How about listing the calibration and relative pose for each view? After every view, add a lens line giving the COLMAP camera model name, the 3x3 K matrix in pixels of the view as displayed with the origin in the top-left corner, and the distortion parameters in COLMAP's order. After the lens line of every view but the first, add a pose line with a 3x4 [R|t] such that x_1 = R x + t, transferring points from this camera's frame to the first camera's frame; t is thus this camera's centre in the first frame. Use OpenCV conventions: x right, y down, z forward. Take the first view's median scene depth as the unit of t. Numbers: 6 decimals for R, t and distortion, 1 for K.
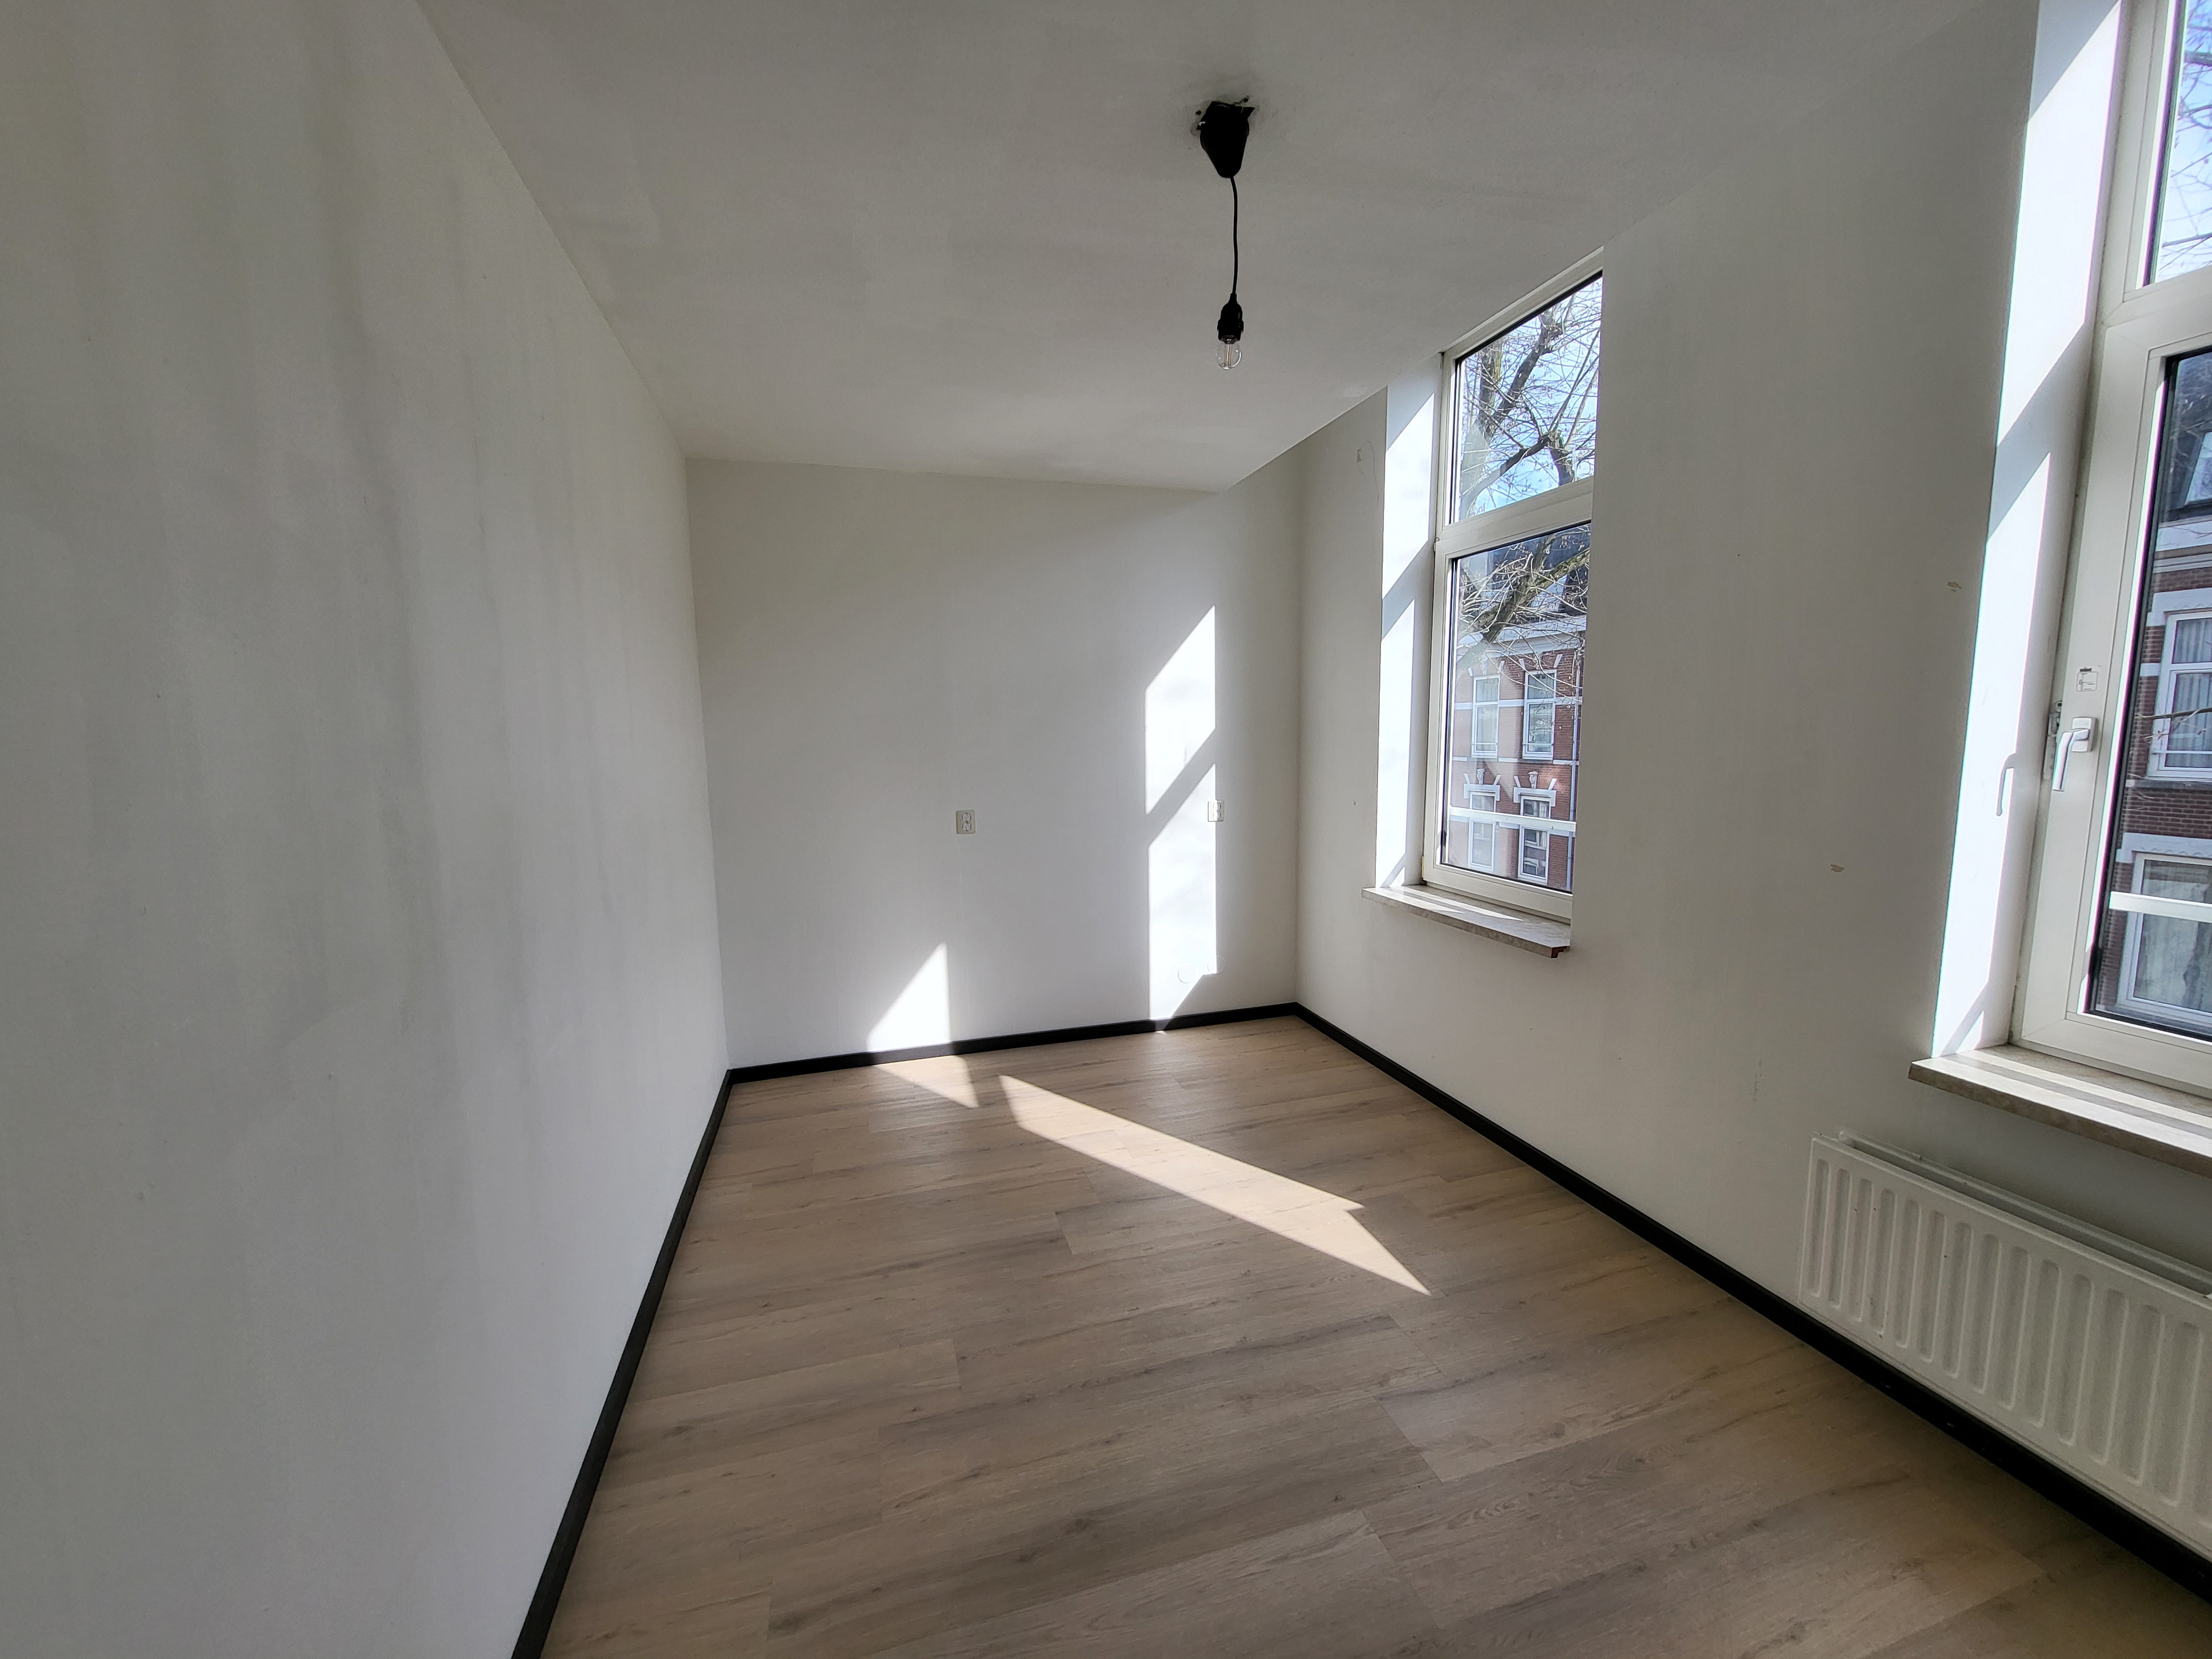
lens RADIAL K [[874.9, 0, 1103.7], [0, 874.9, 836.3], [0, 0, 1]] dist [0.000194, 0.000151]
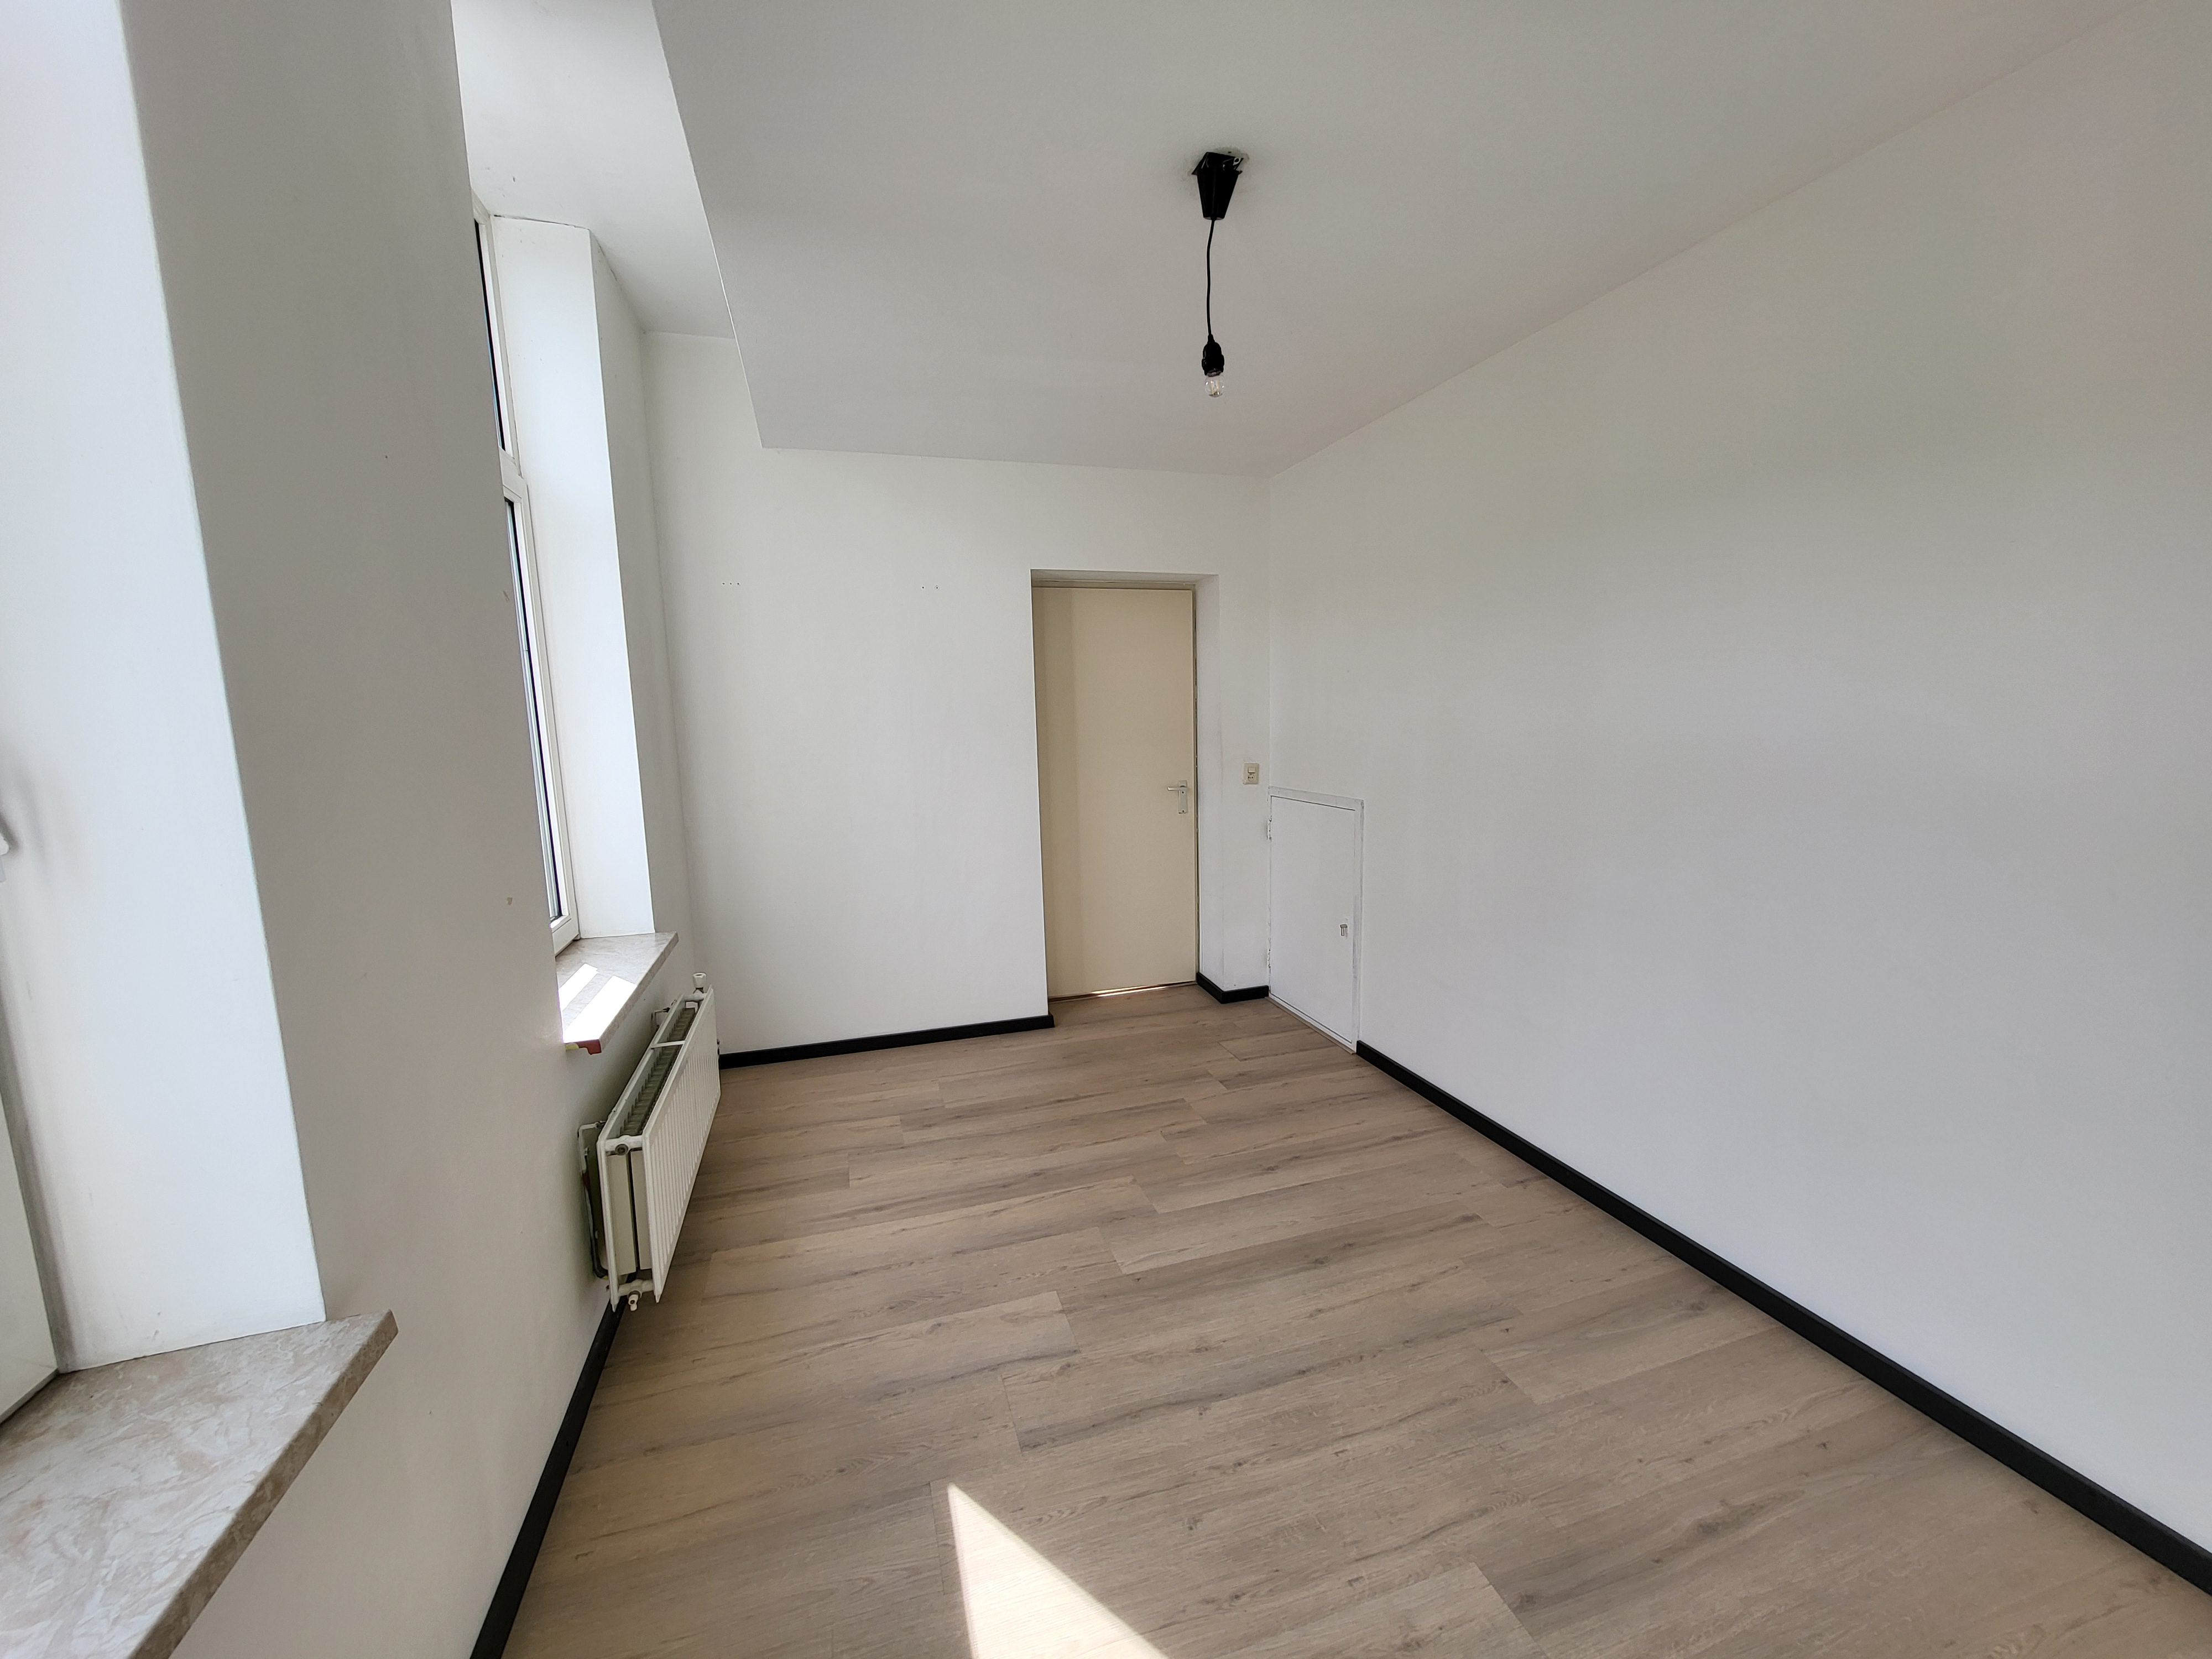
lens RADIAL K [[874.9, 0, 1103.7], [0, 874.9, 836.3], [0, 0, 1]] dist [0.000194, 0.000151]
pose [[-0.999037, 0.041319, -0.014768, 0.271465], [0.036066, 0.964938, 0.259987, -0.232769], [0.024993, 0.259204, -0.965499, 1.857647]]
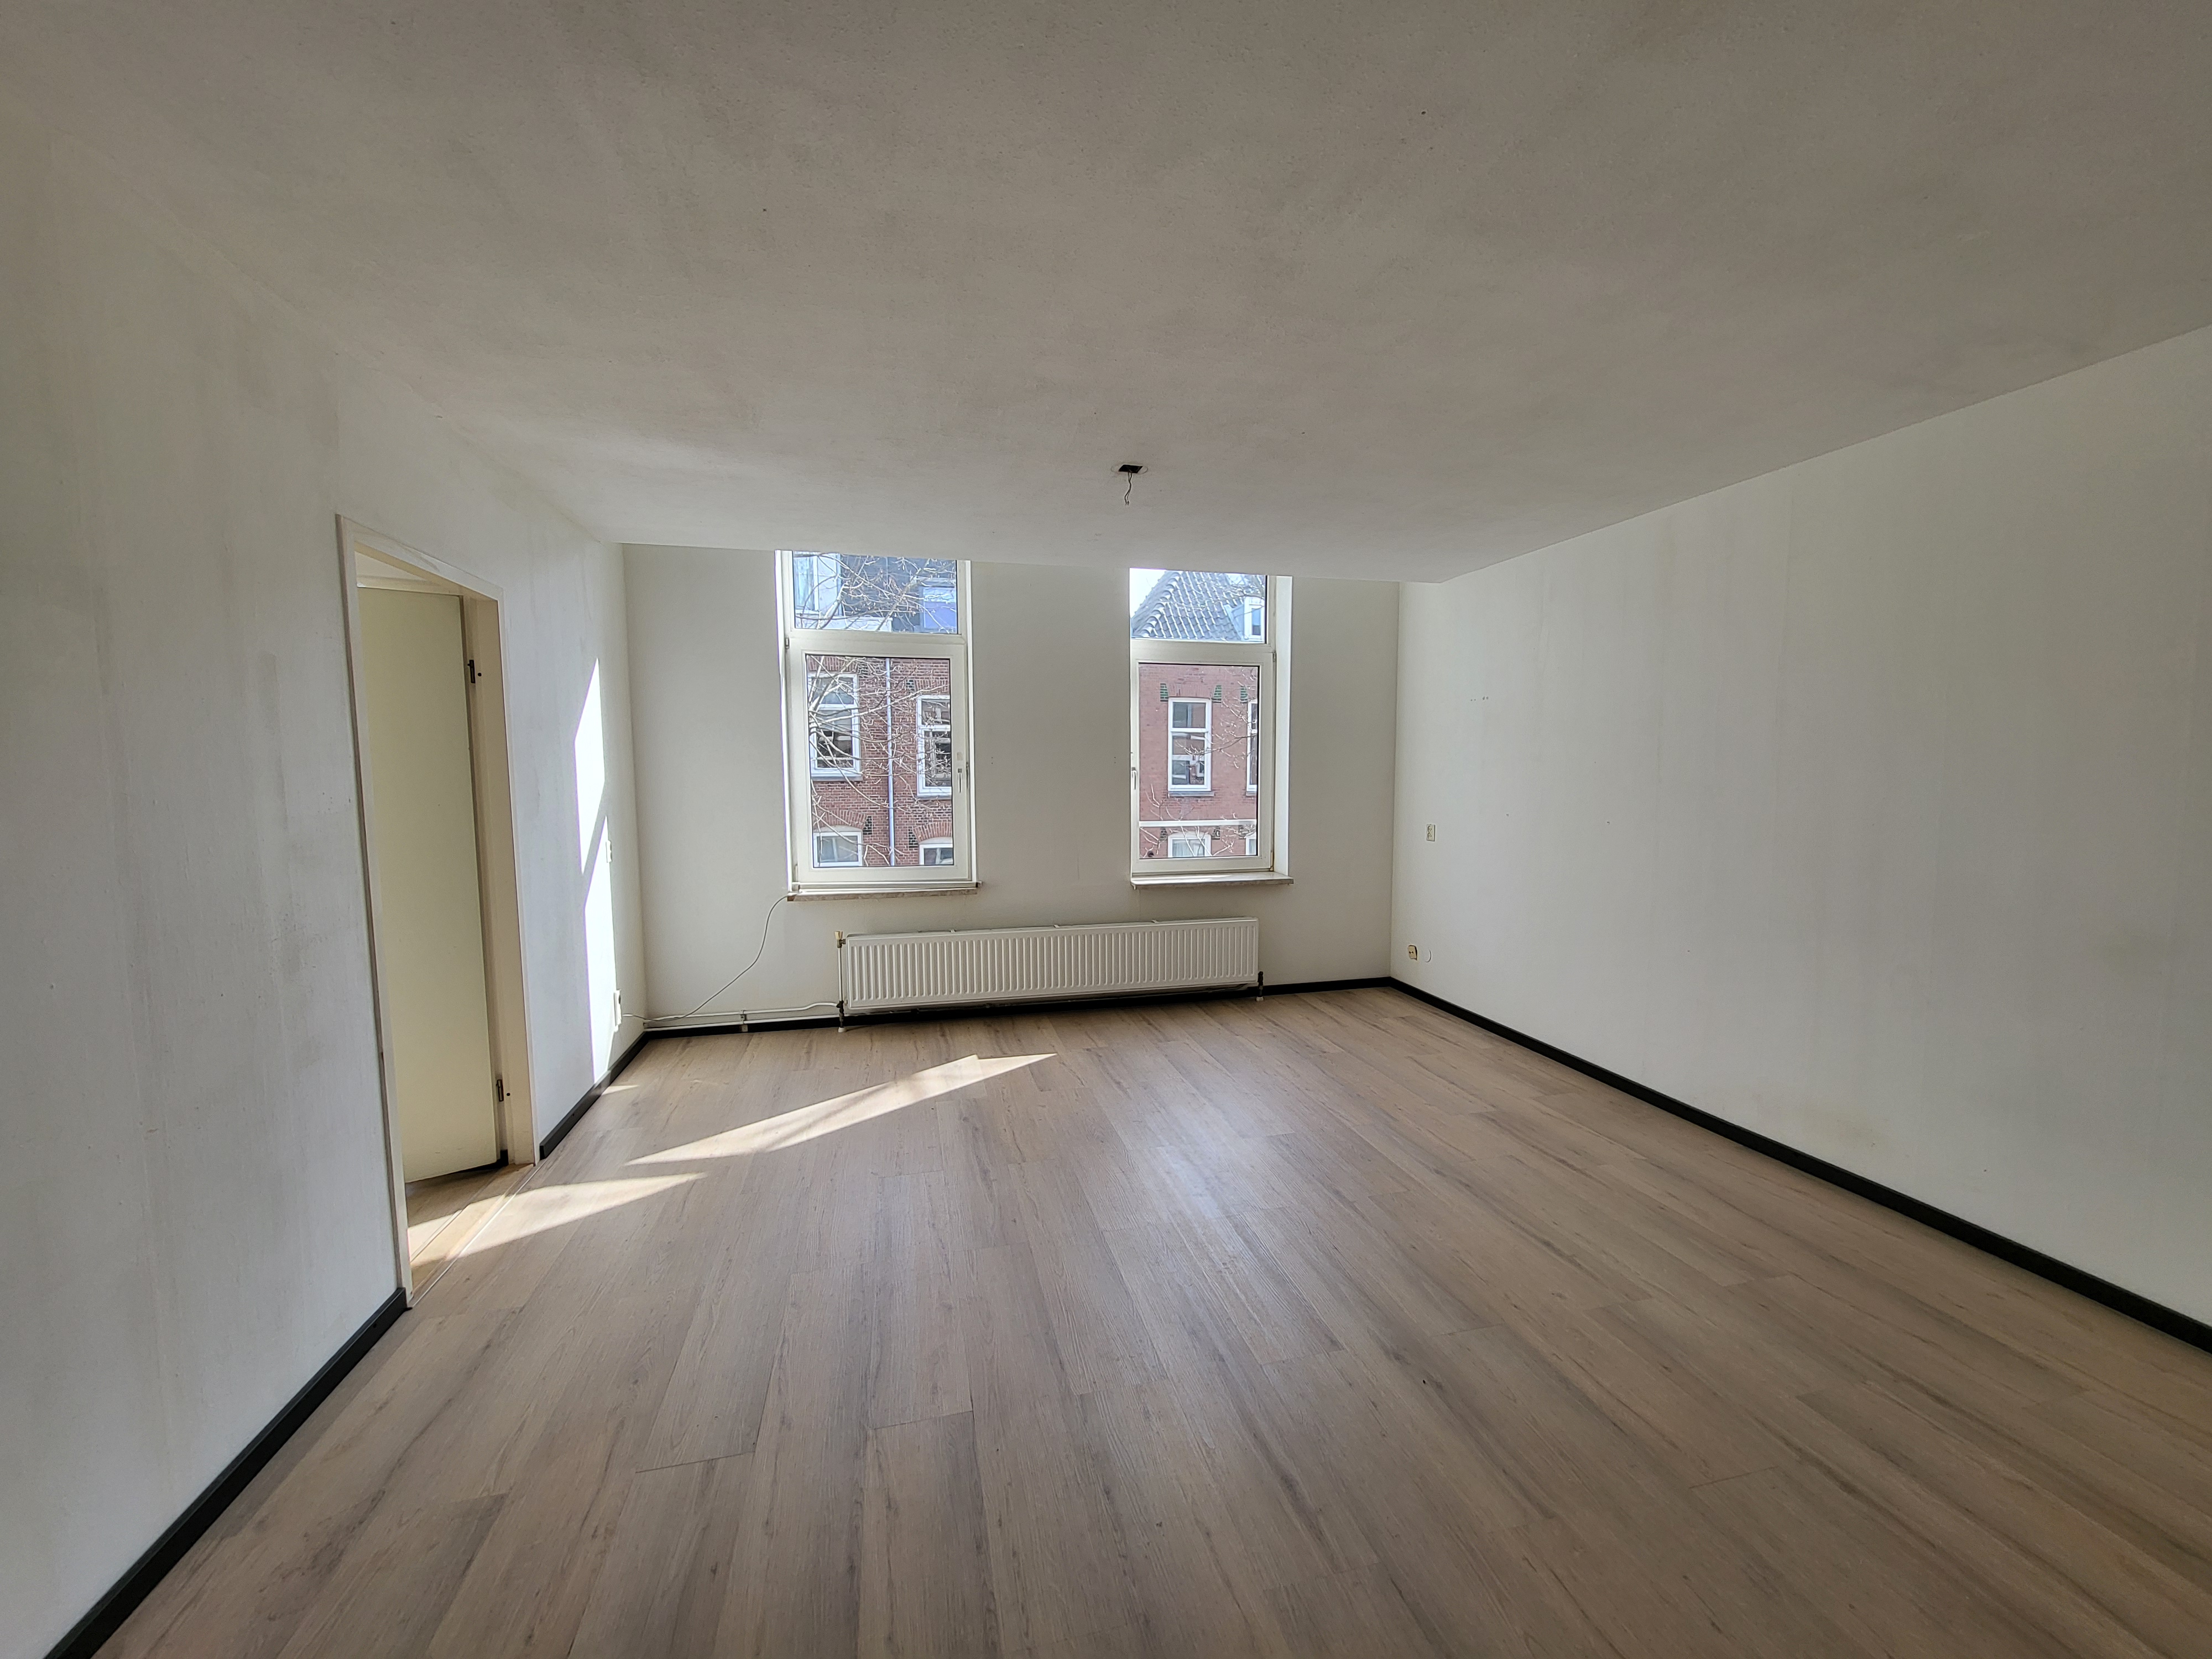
lens RADIAL K [[874.9, 0, 1103.7], [0, 874.9, 836.3], [0, 0, 1]] dist [0.000194, 0.000151]
pose [[0.054141, -0.066935, 0.996287, -1.842739], [0.129398, 0.989808, 0.059467, -0.093894], [-0.990114, 0.125698, 0.062251, 0.800744]]
